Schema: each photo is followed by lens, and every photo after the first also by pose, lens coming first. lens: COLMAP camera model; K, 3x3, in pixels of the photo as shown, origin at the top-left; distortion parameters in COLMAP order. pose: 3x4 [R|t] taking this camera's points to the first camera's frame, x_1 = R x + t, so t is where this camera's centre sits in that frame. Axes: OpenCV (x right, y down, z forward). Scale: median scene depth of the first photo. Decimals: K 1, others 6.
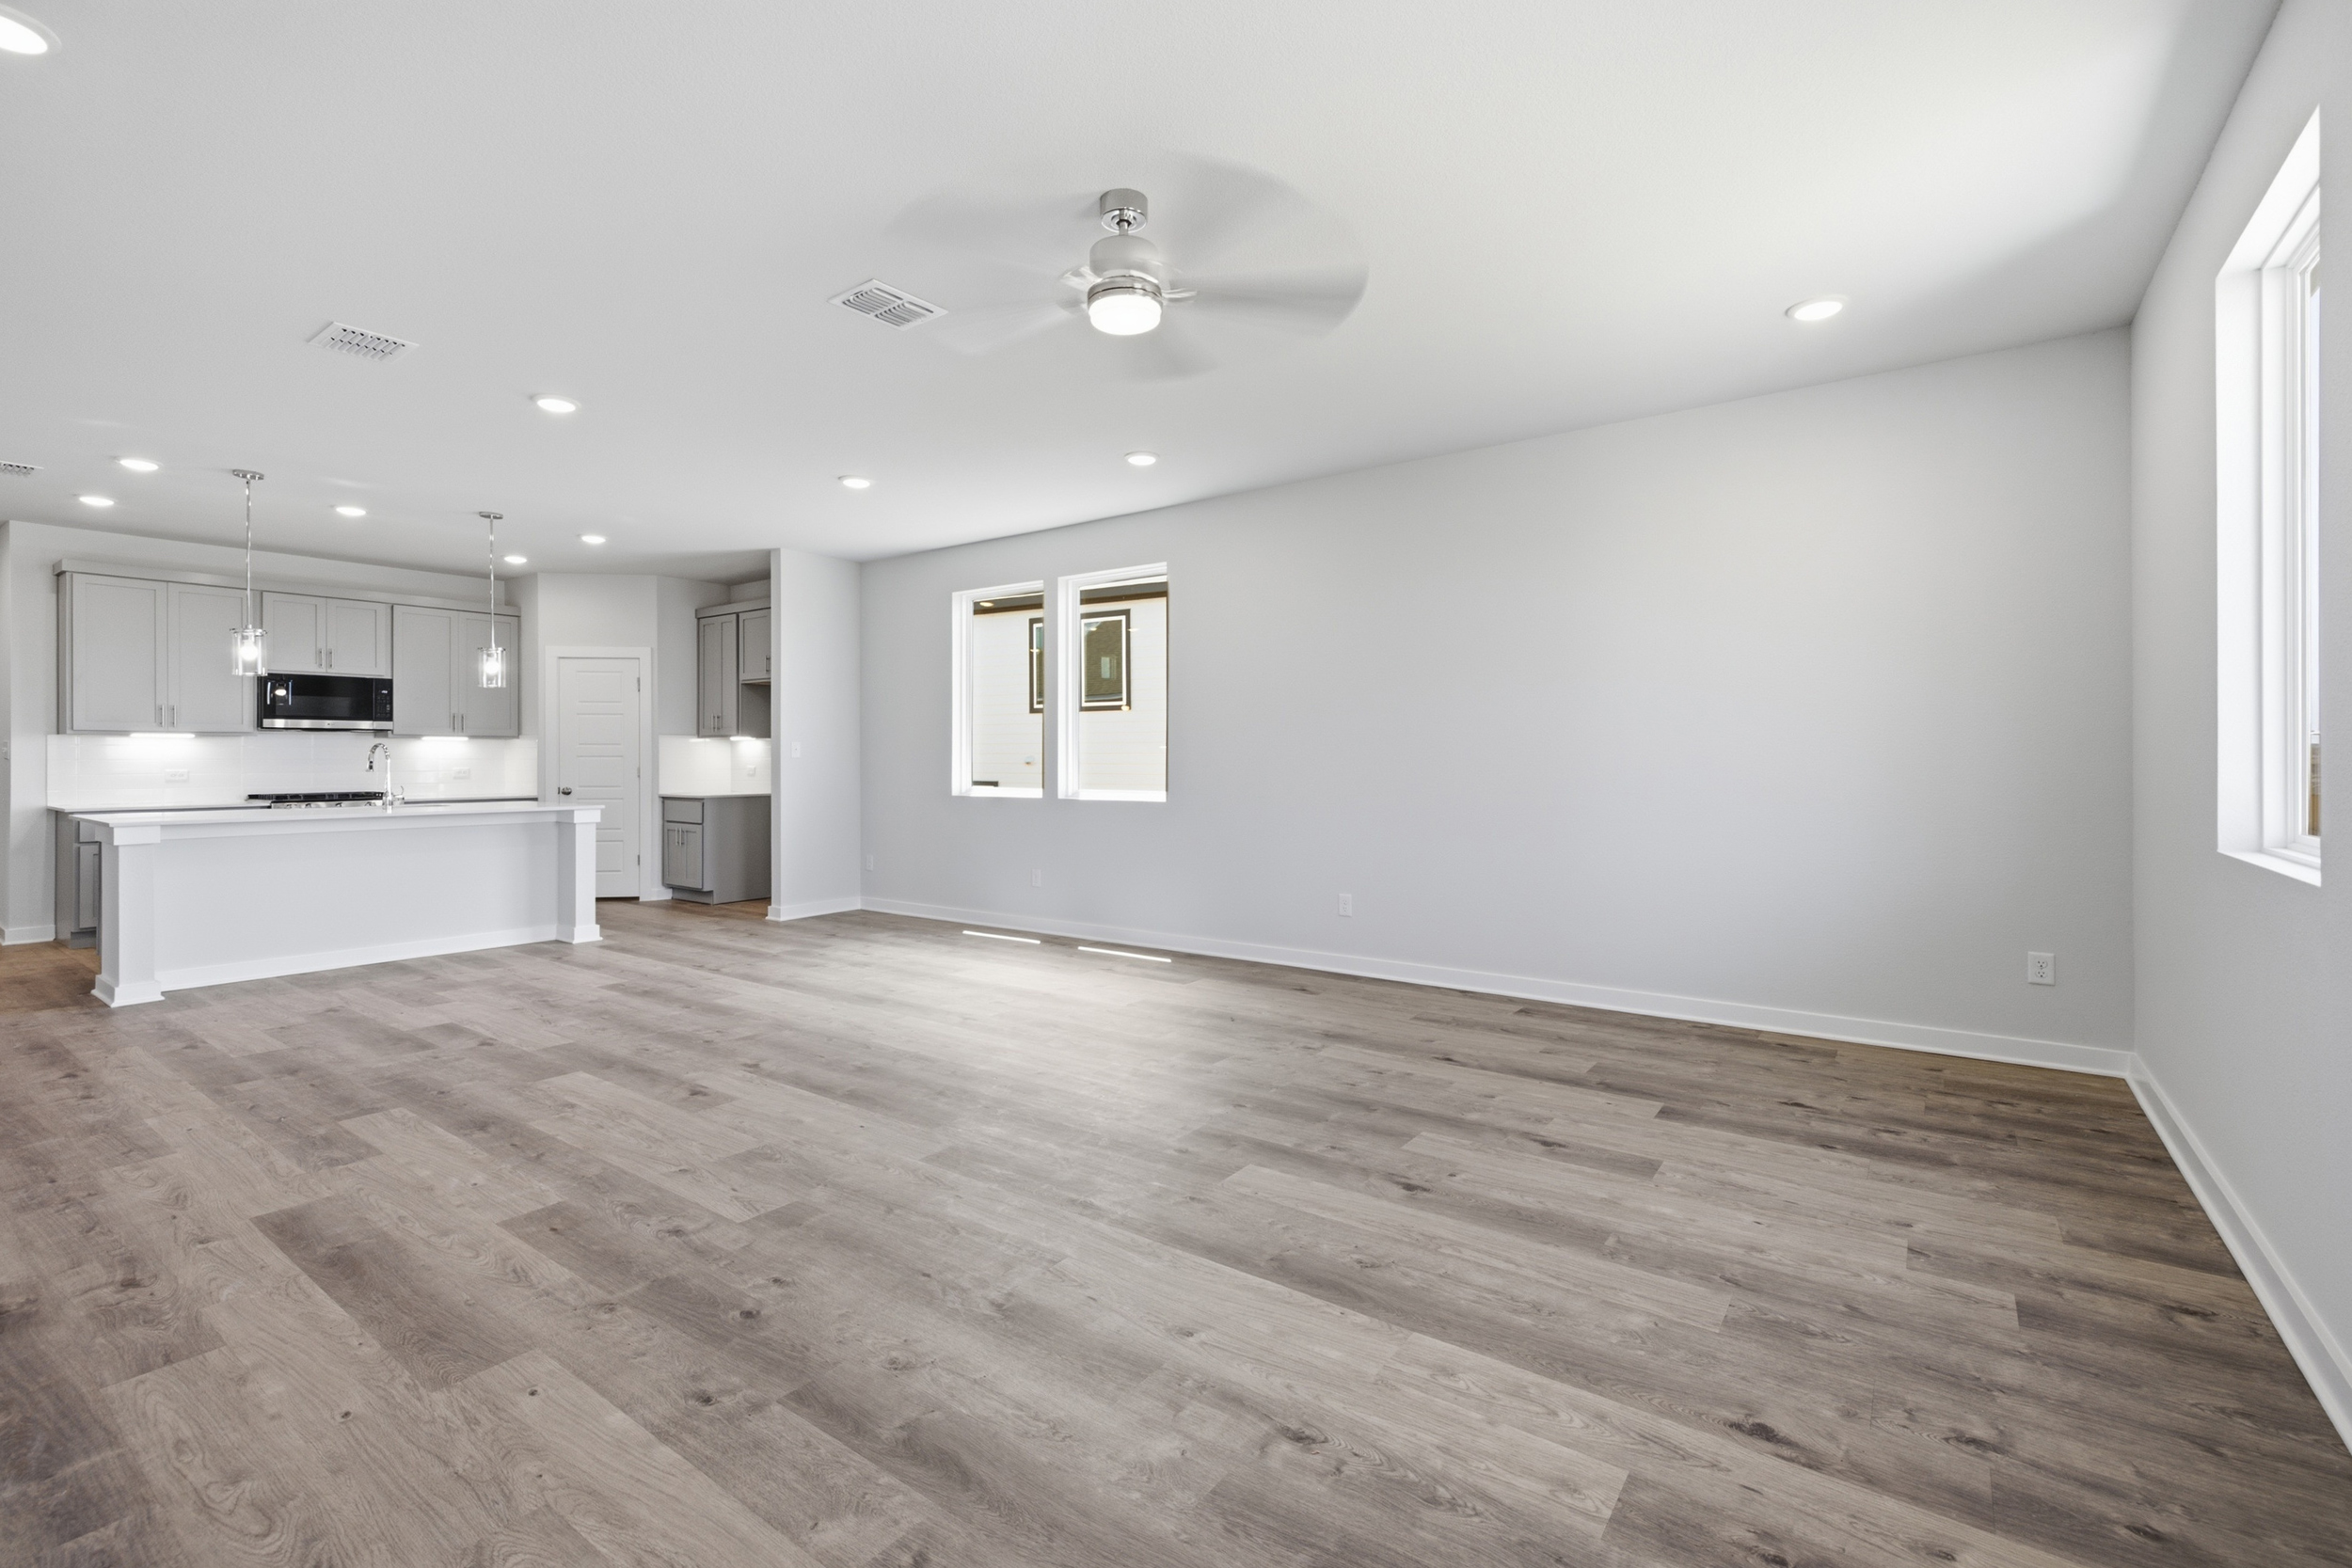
lens RADIAL K [[1037.0, 0, 1252.8], [0, 1037.0, 757.7], [0, 0, 1]] dist [0.001983, 0.000686]
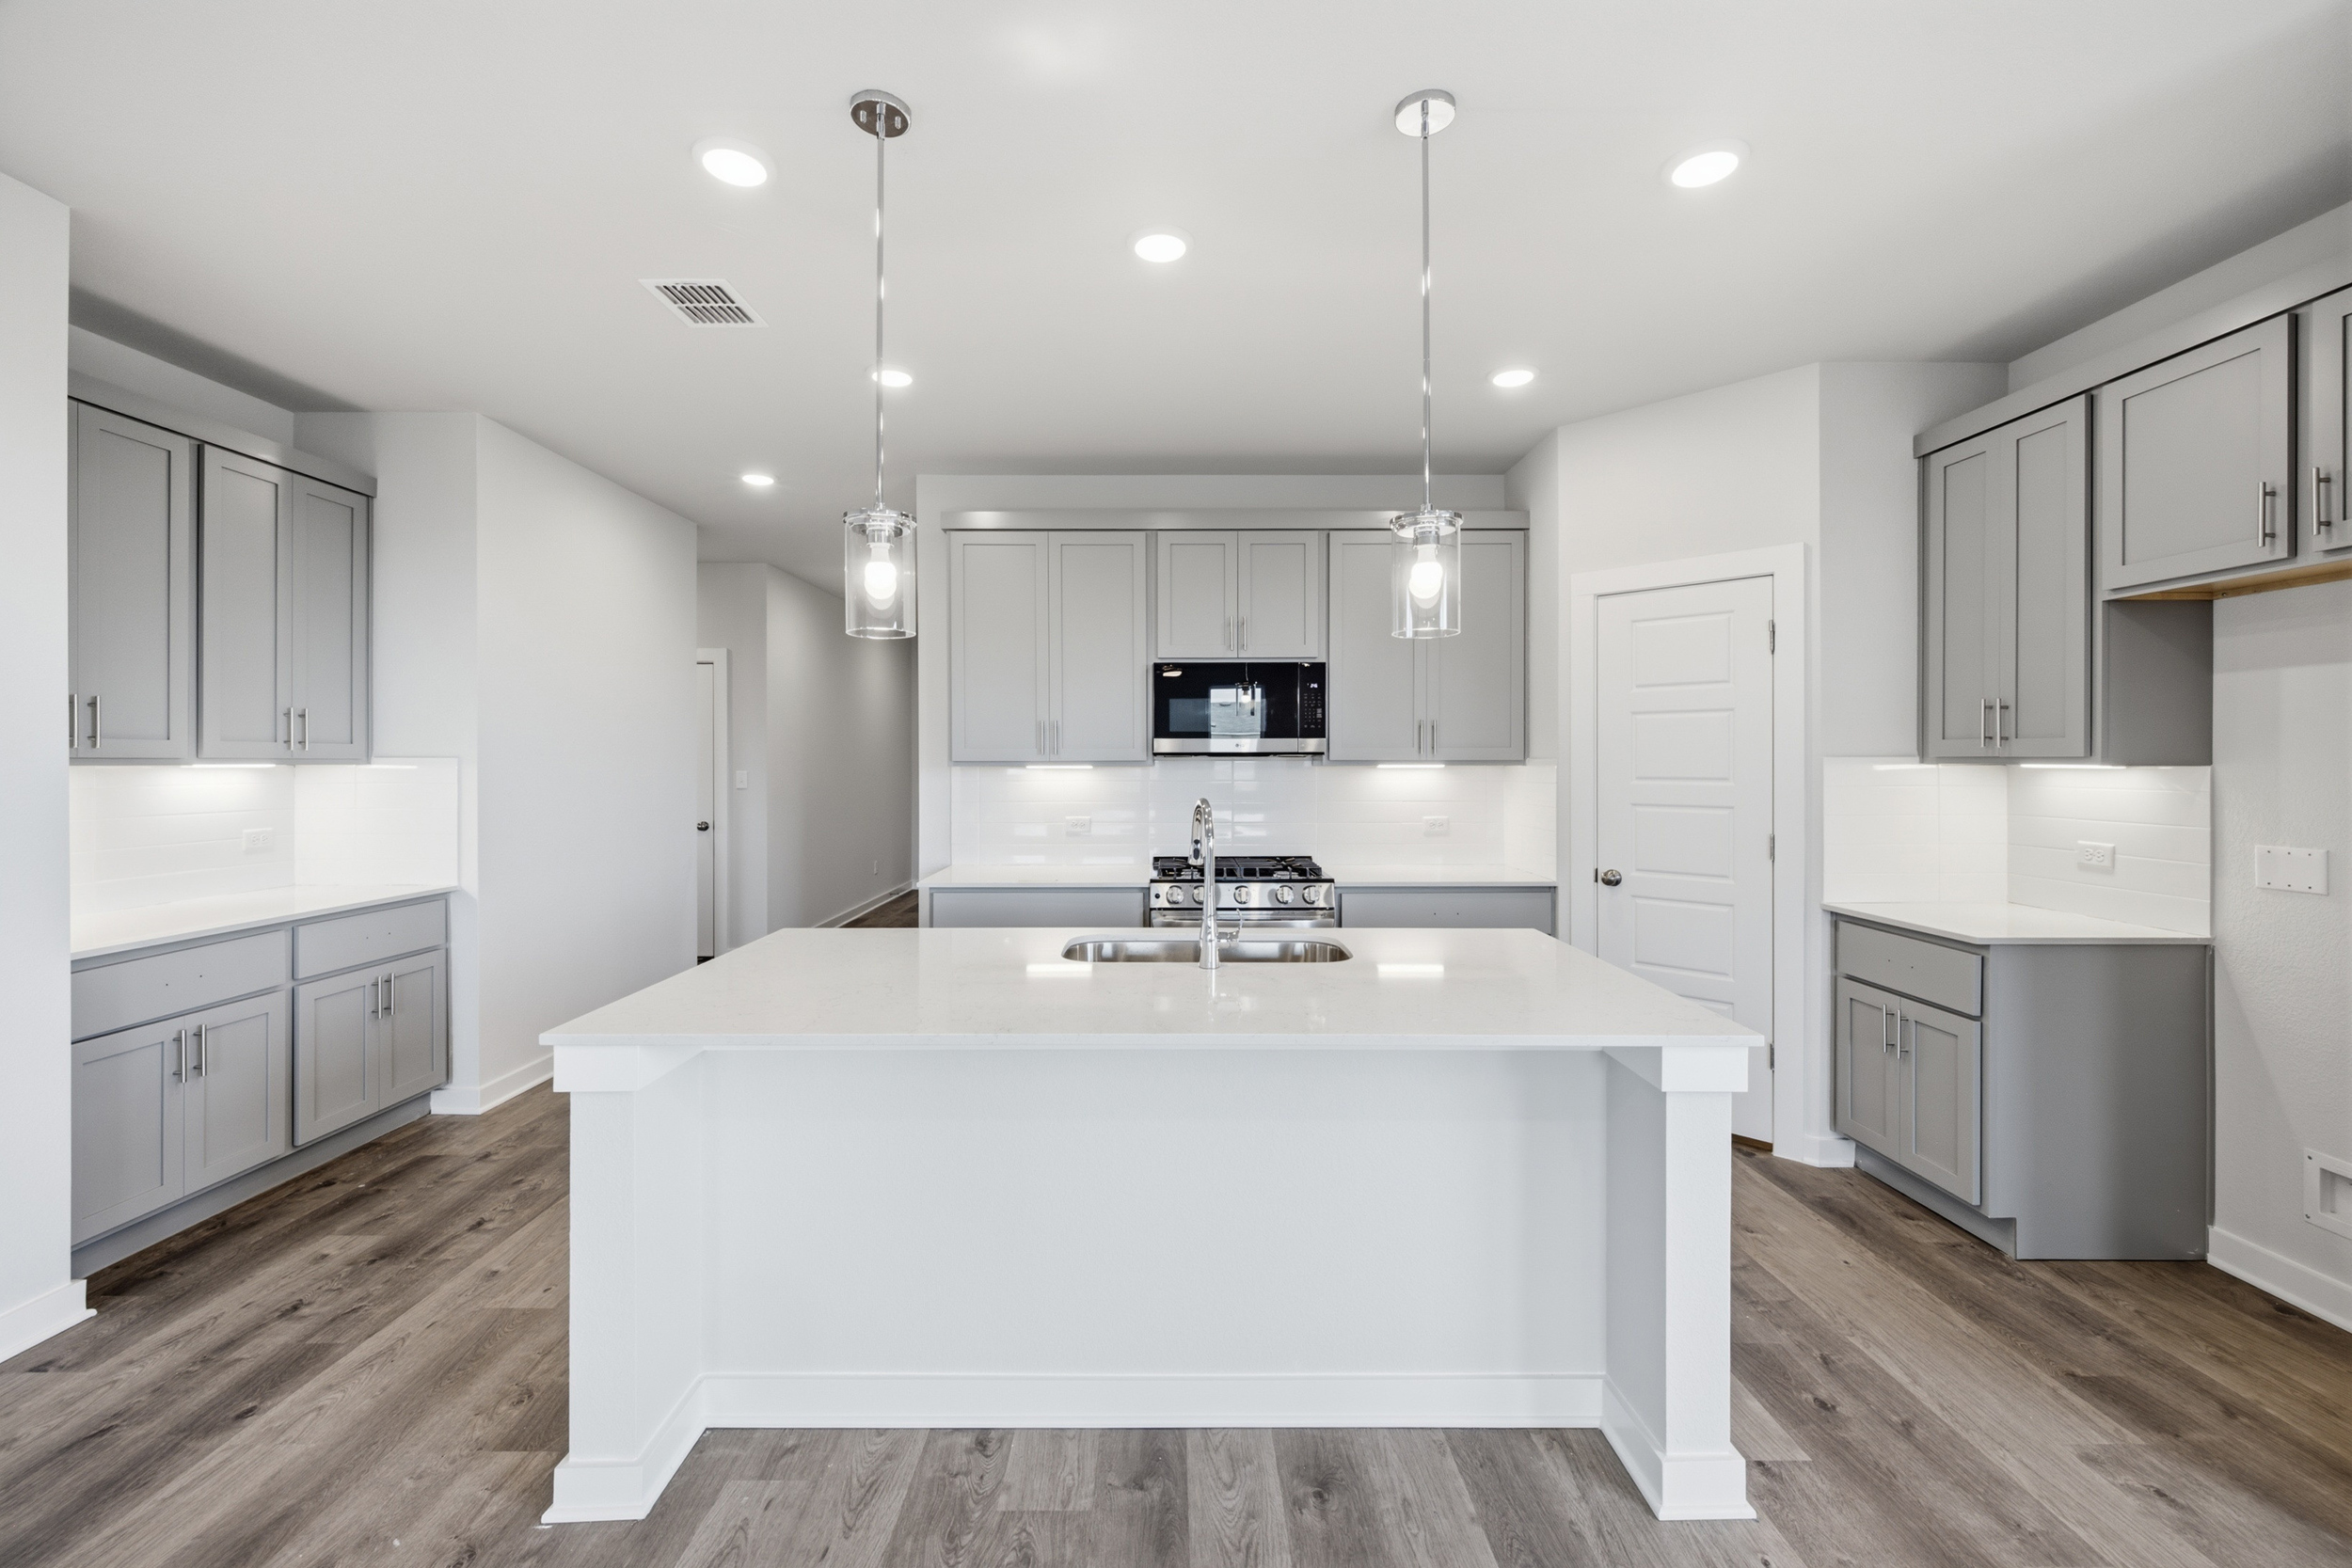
lens RADIAL K [[968.1, 0, 1169.5], [0, 968.1, 758.0], [0, 0, 1]] dist [0.019388, 0.000118]
pose [[0.548133, -0.001796, -0.836389, -0.435421], [-0.003429, 0.999984, -0.004395, -0.021442], [0.836384, 0.005277, 0.548118, 0.640052]]
